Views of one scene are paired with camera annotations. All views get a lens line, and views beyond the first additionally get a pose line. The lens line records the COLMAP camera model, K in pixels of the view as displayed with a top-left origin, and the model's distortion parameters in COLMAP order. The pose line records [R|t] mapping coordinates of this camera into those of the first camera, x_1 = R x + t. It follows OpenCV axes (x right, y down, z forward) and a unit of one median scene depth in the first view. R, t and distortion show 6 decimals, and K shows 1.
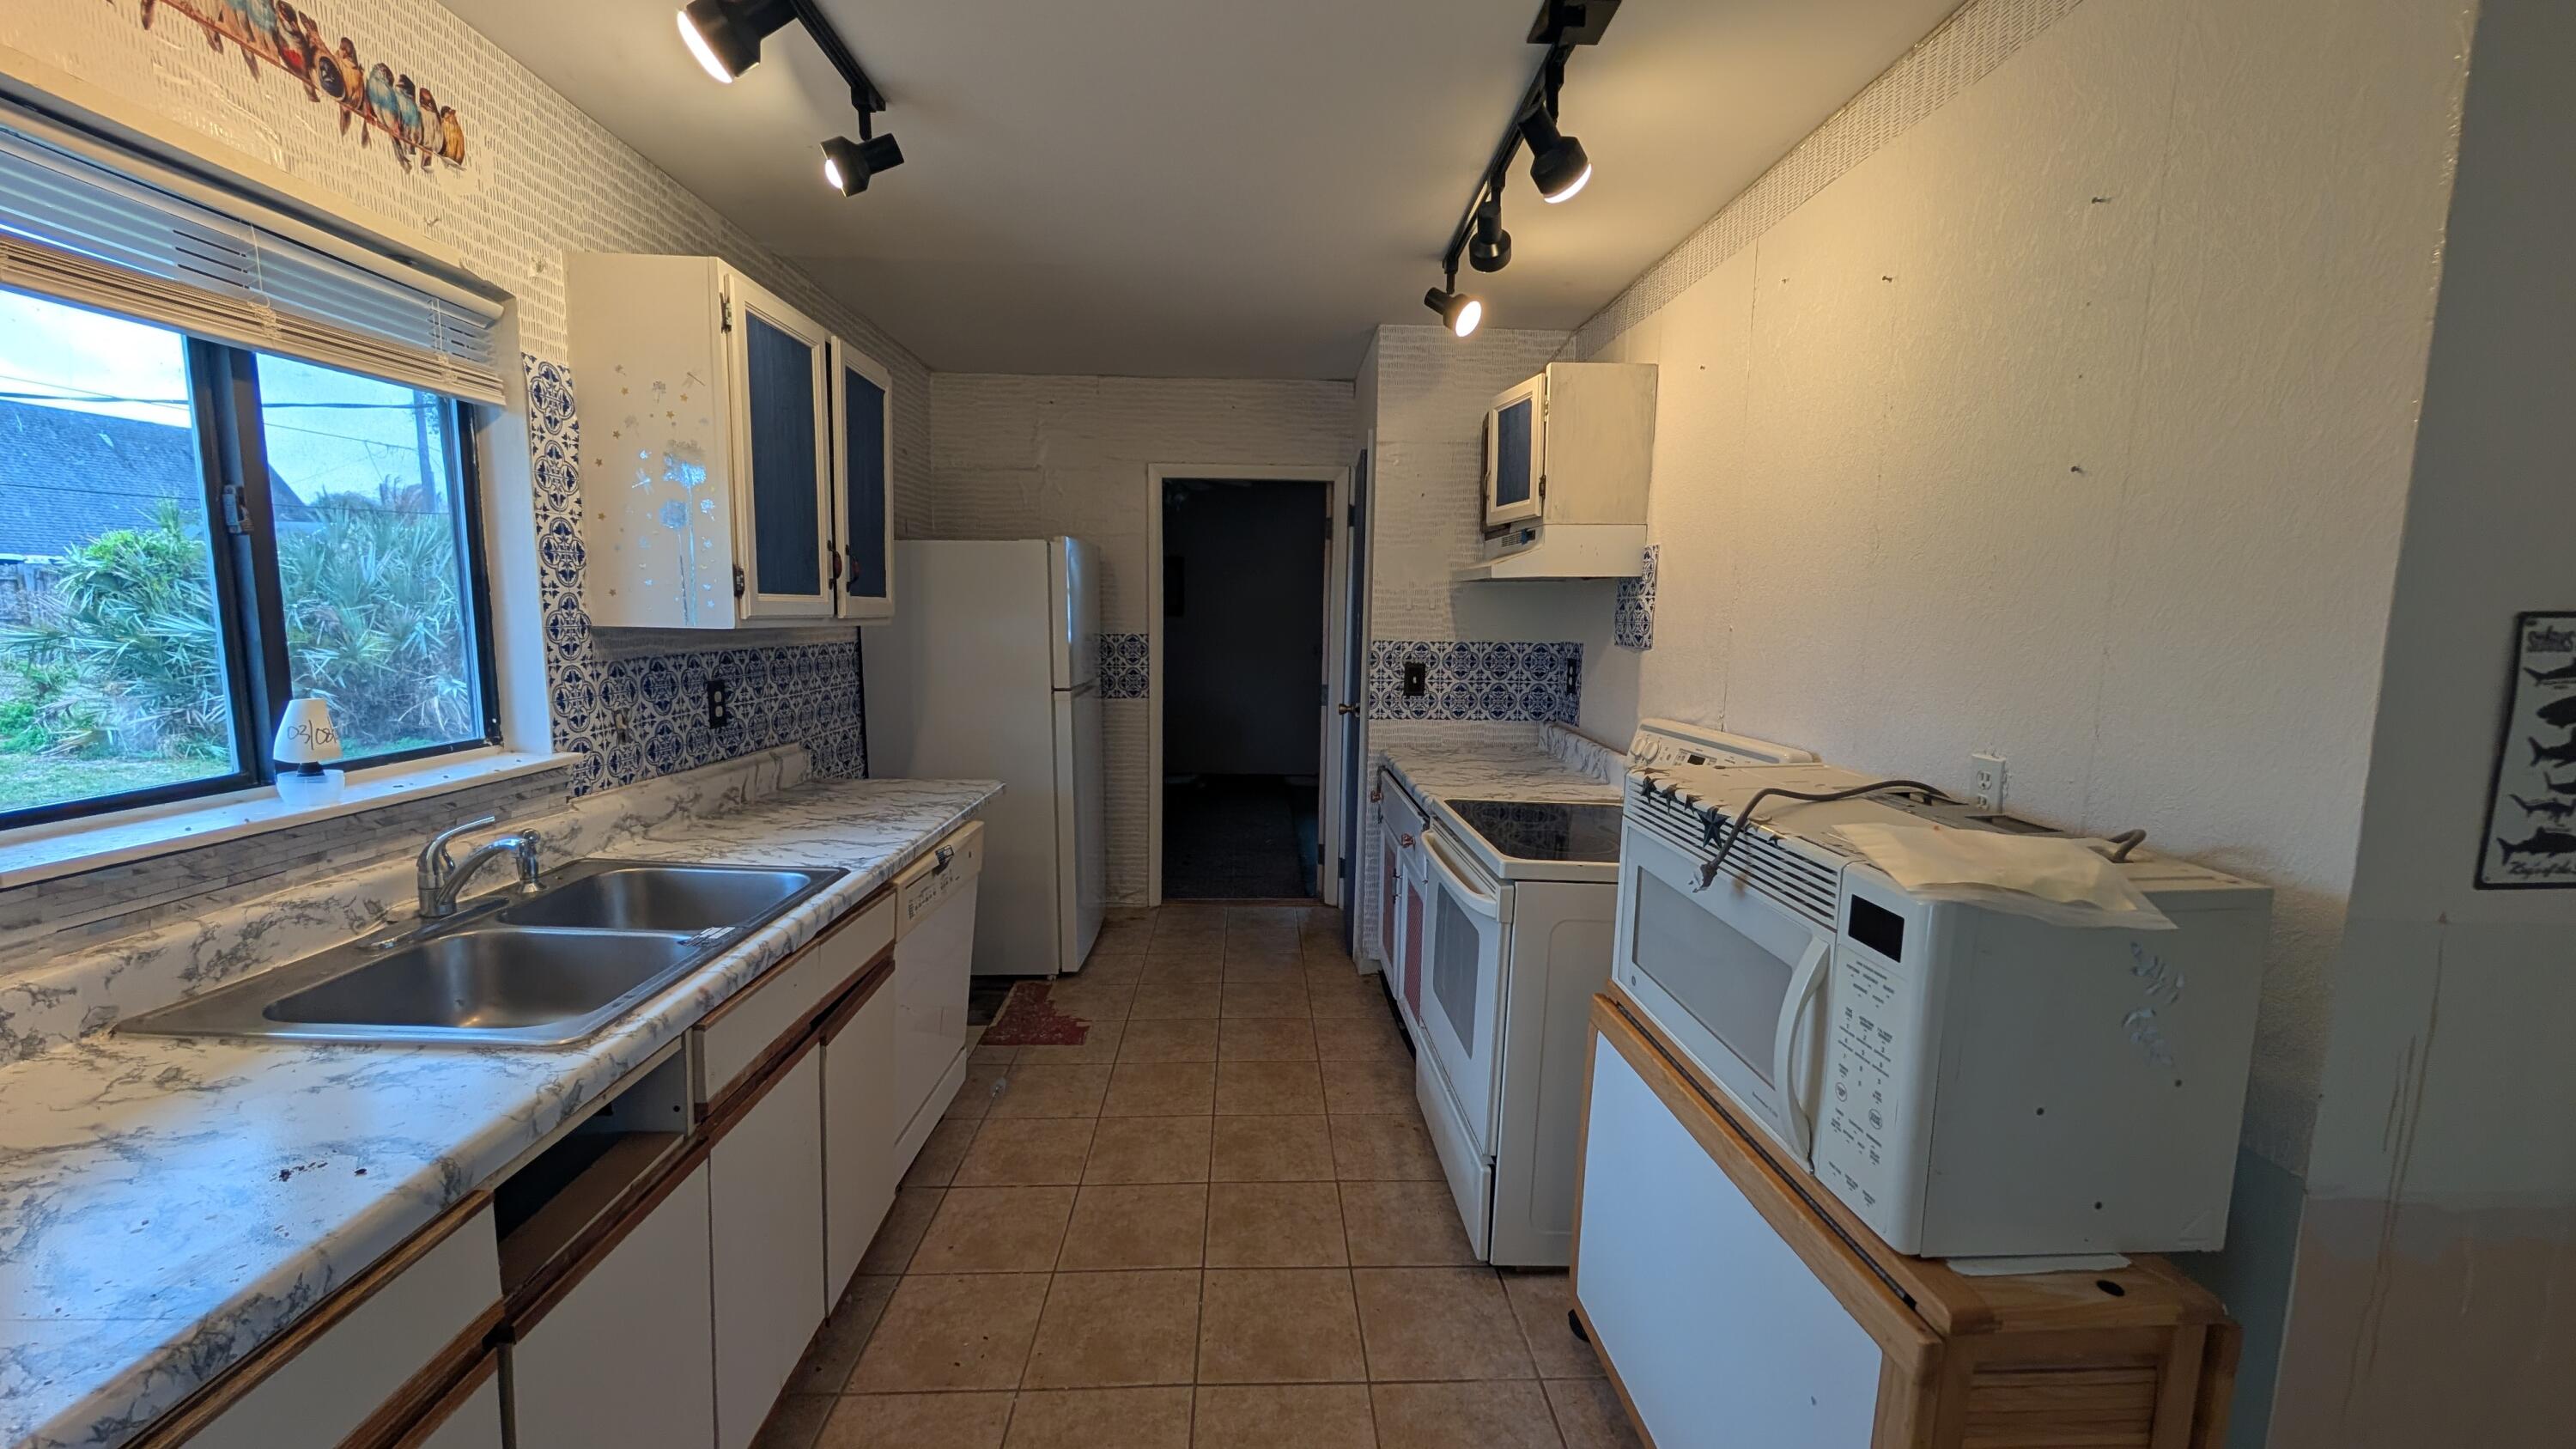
lens RADIAL K [[978.2, 0, 1297.9], [0, 978.2, 722.2], [0, 0, 1]] dist [-0.000690, -0.000195]
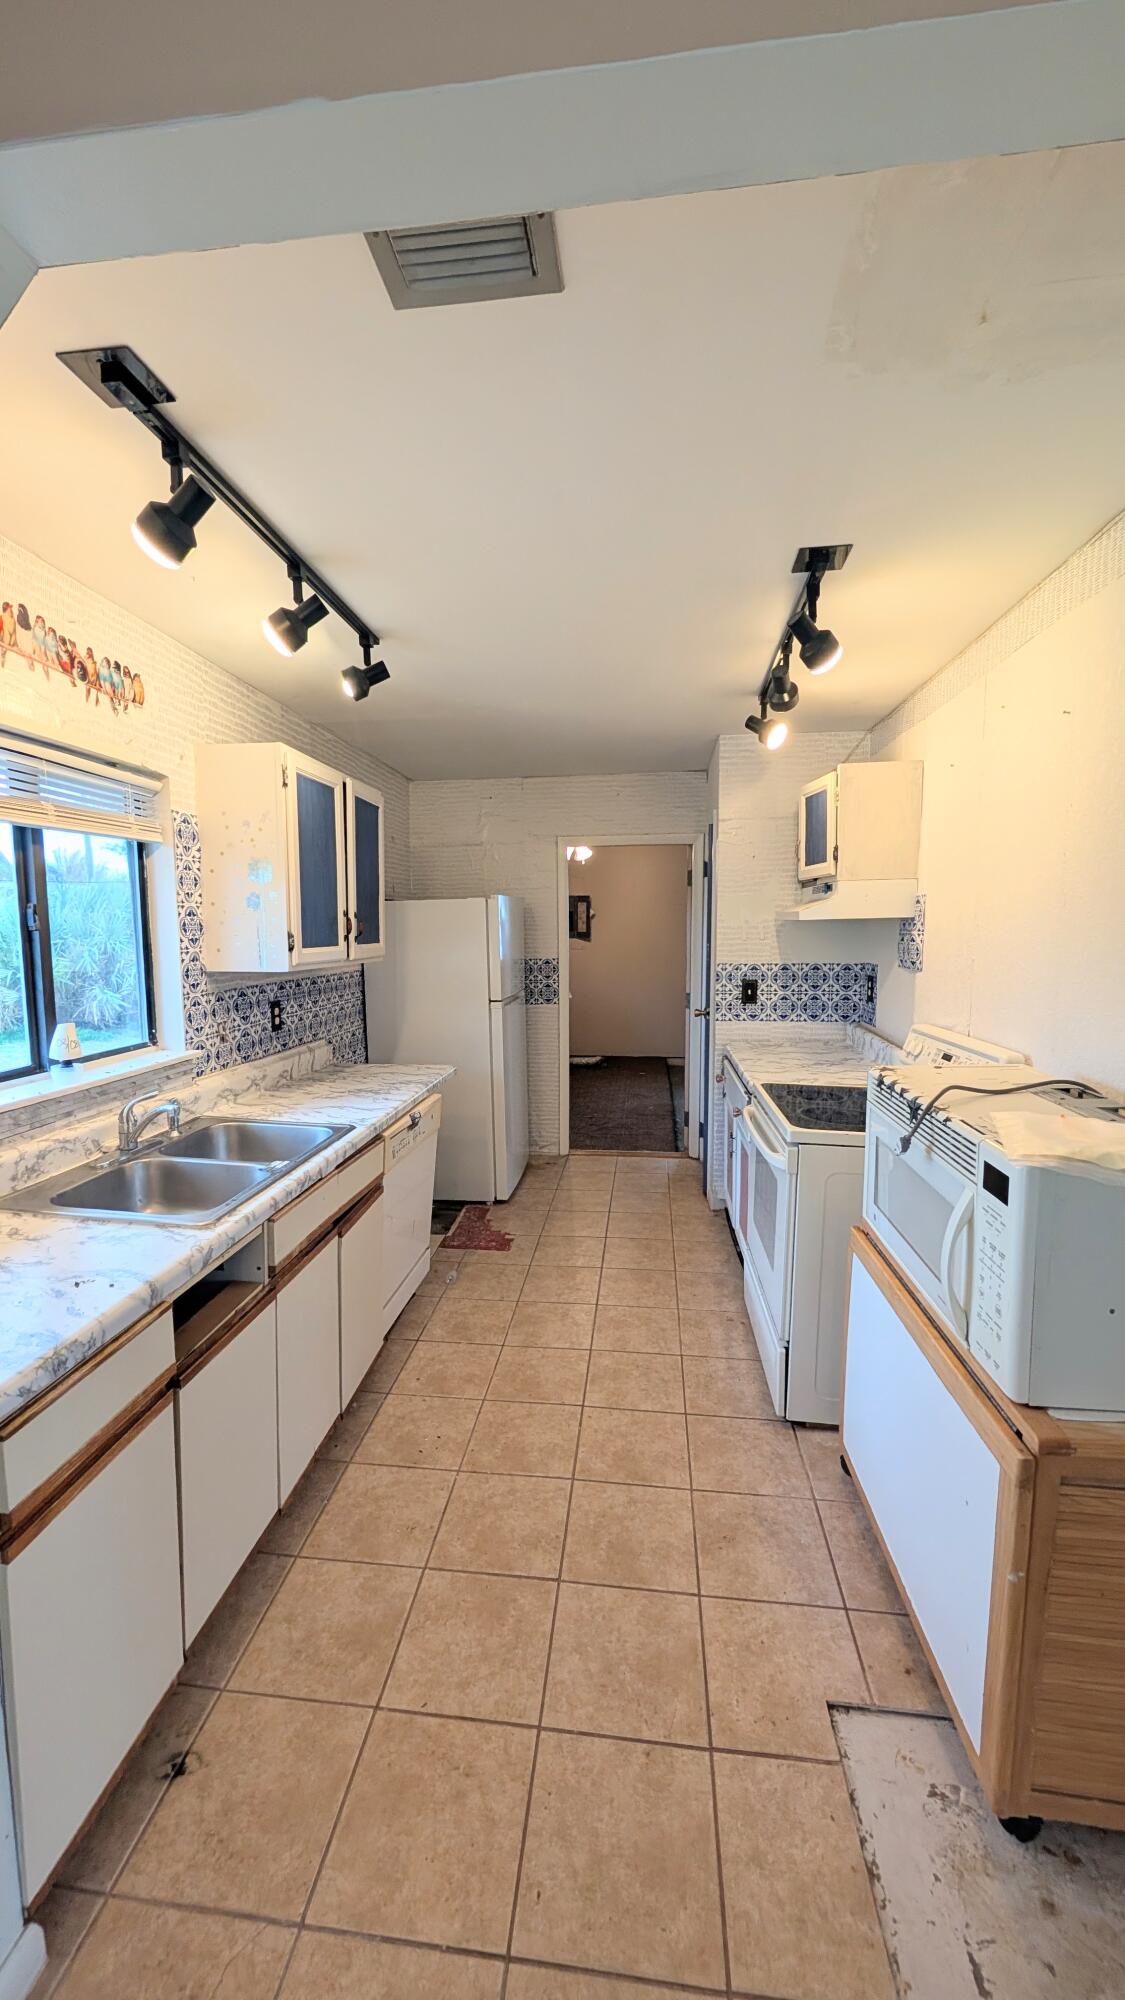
lens RADIAL K [[759.4, 0, 561.2], [0, 759.4, 990.4], [0, 0, 1]] dist [-0.000690, -0.000195]
pose [[0.986282, -0.008171, -0.164869, 0.066493], [0.003424, 0.999572, -0.029054, -0.029695], [0.165036, 0.028091, 0.985887, -0.147837]]
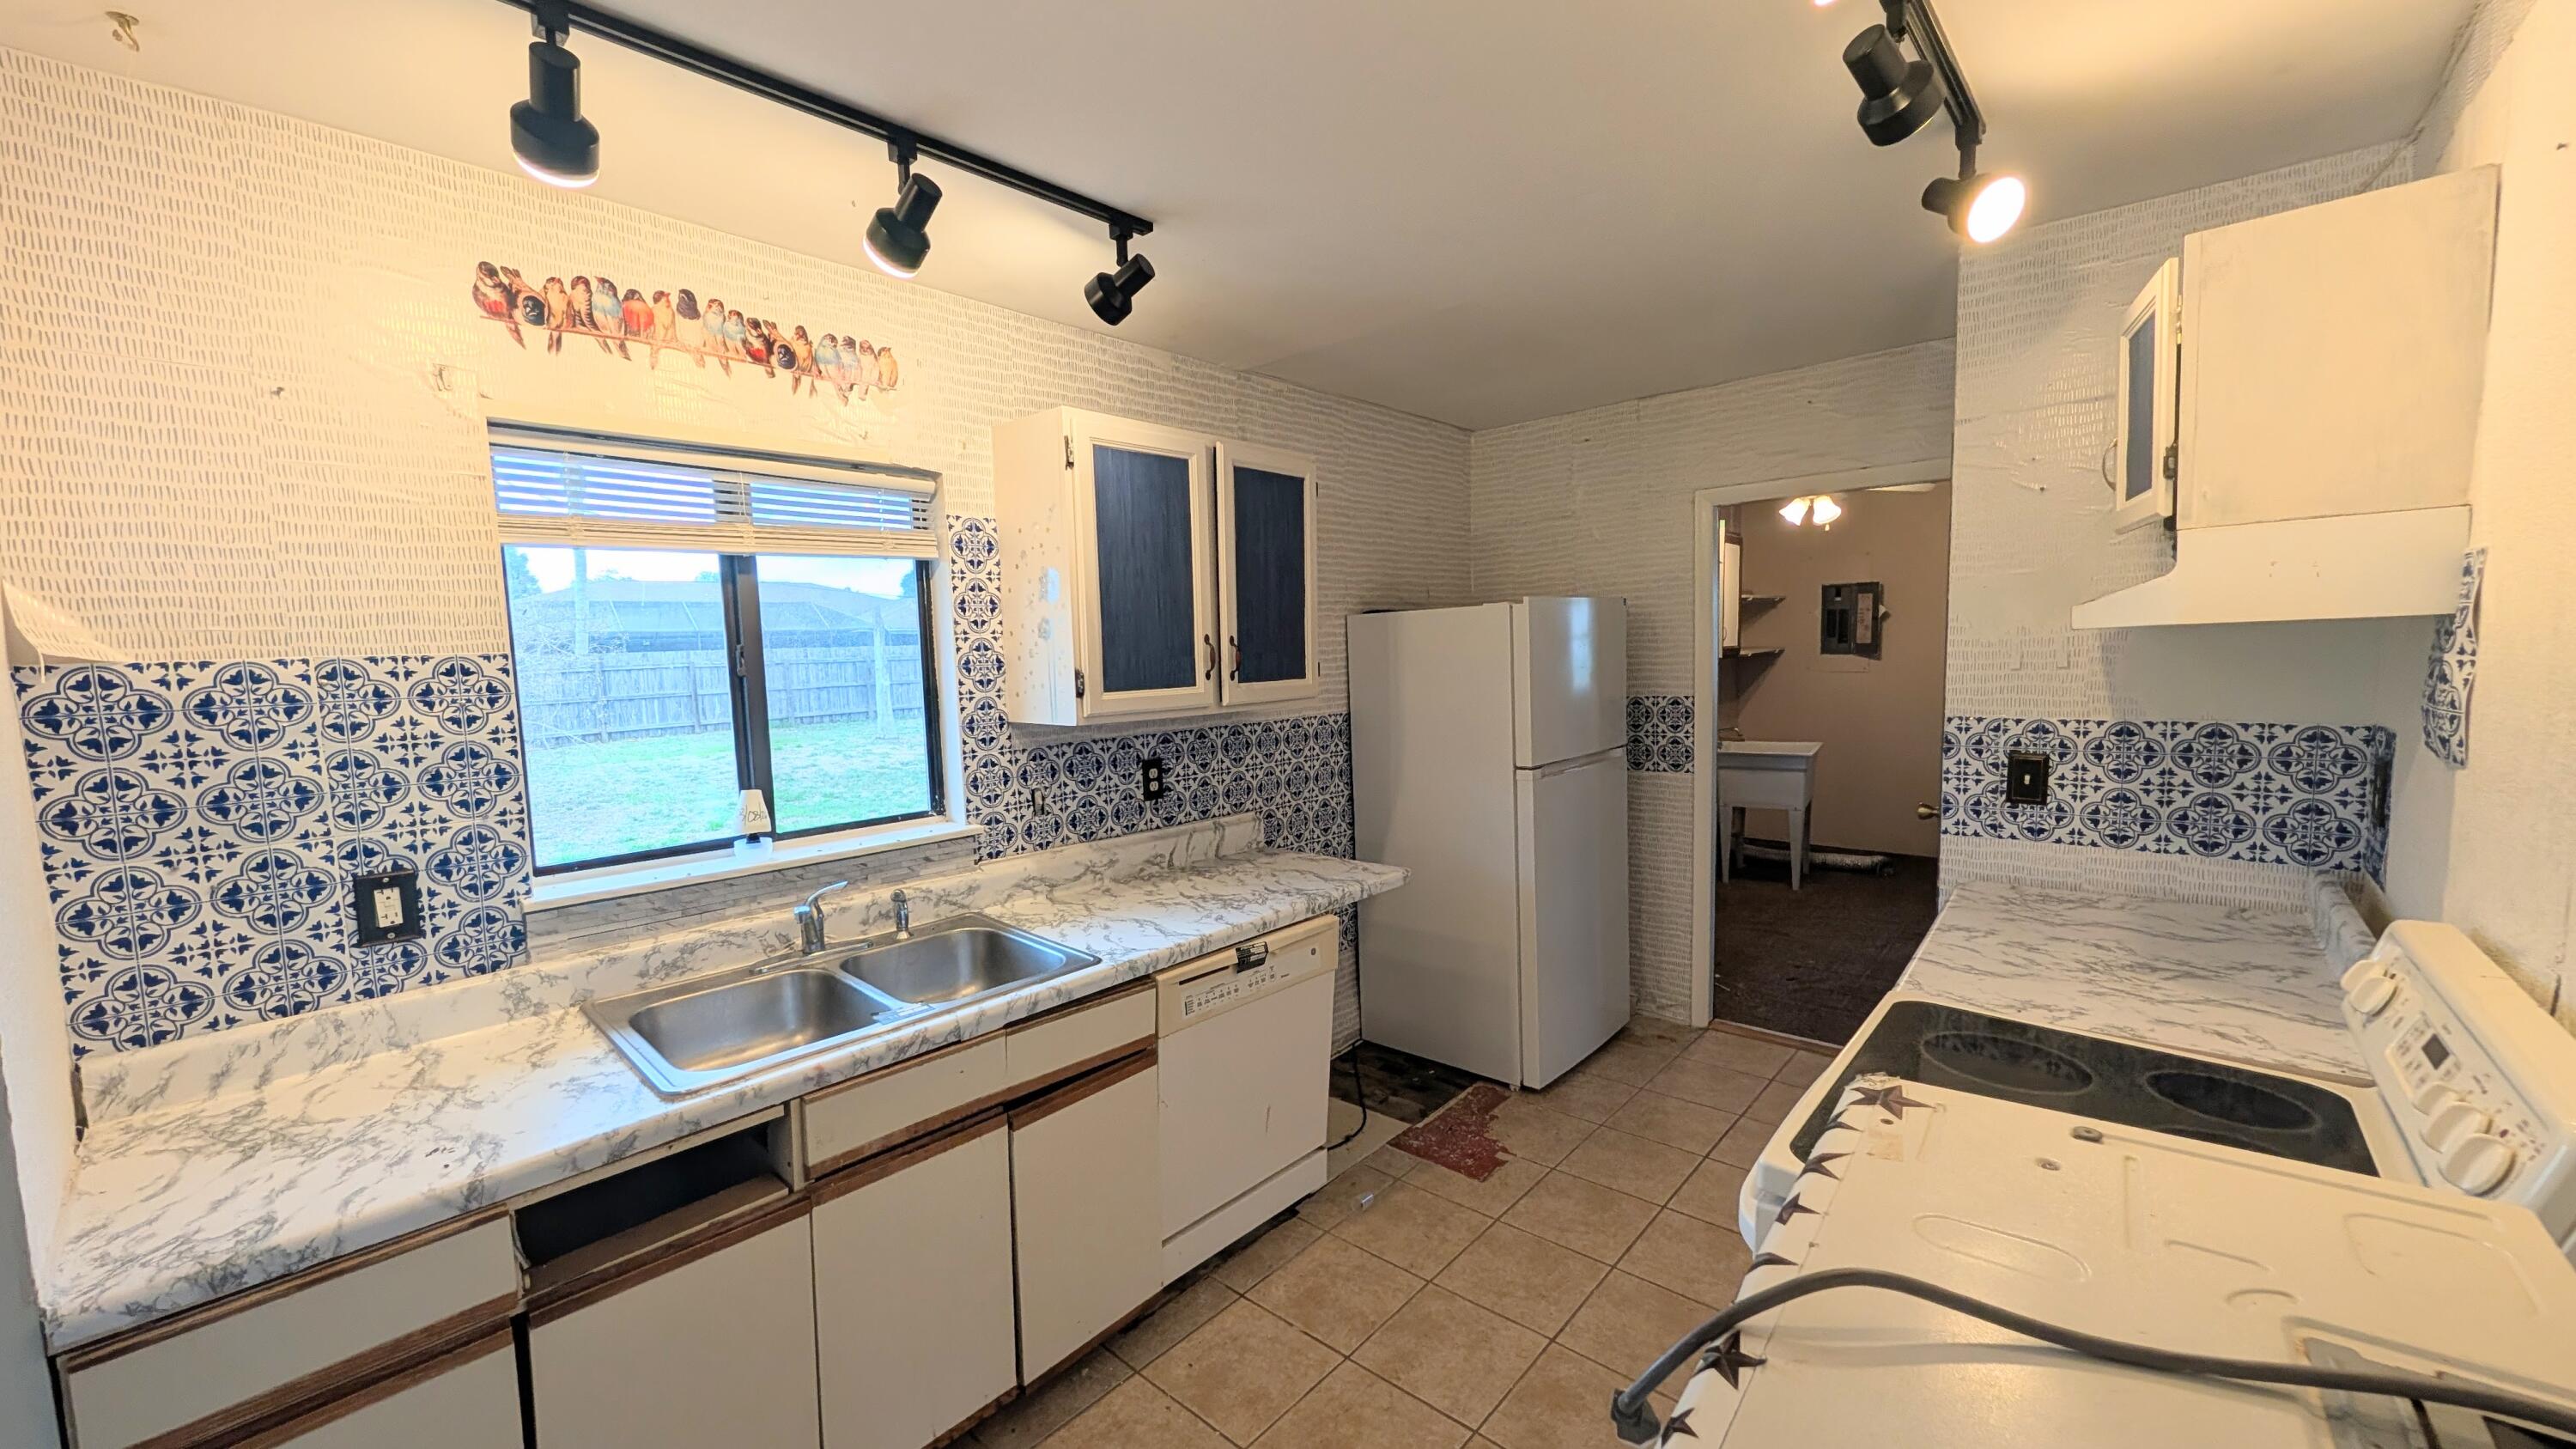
lens RADIAL K [[978.2, 0, 1278.9], [0, 978.2, 725.0], [0, 0, 1]] dist [-0.000690, -0.000195]
pose [[0.709916, 0.019805, -0.704007, 0.413257], [-0.038626, 0.999195, -0.010841, -0.098939], [0.703226, 0.034889, 0.710110, 0.381518]]
